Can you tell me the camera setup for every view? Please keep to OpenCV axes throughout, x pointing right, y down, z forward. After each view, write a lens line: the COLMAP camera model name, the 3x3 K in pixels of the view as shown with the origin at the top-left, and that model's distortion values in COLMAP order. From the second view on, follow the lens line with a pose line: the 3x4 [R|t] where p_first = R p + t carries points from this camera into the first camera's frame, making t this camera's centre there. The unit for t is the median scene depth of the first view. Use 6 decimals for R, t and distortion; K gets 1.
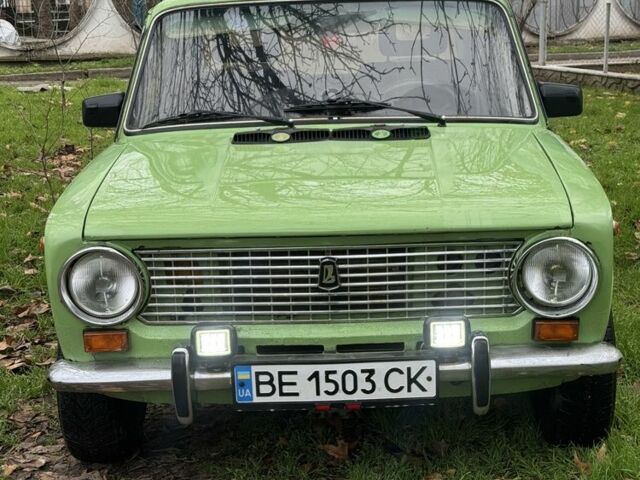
lens RADIAL K [[1165.6, 0, 320.0], [0, 1165.6, 240.0], [0, 0, 1]] dist [0.190196, 0.230508]
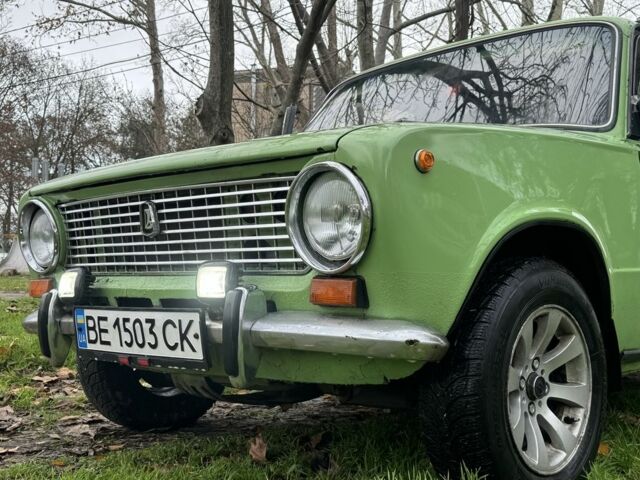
lens RADIAL K [[769.3, 0, 349.9], [0, 769.3, 242.1], [0, 0, 1]] dist [0.095163, -0.020211]
pose [[0.752785, -0.003124, -0.658259, 0.545117], [-0.148833, 0.973286, -0.174825, 0.133377], [0.641220, 0.229576, 0.732210, 0.644333]]
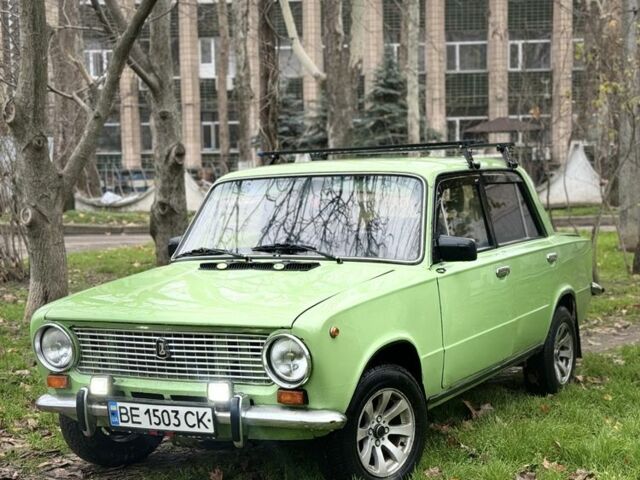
lens RADIAL K [[1165.6, 0, 320.0], [0, 1165.6, 240.0], [0, 0, 1]] dist [0.190196, 0.230508]
pose [[0.882737, 0.024930, -0.469206, 0.950866], [-0.082154, 0.991398, -0.101884, 0.027253], [0.462630, 0.128484, 0.877192, -0.335125]]
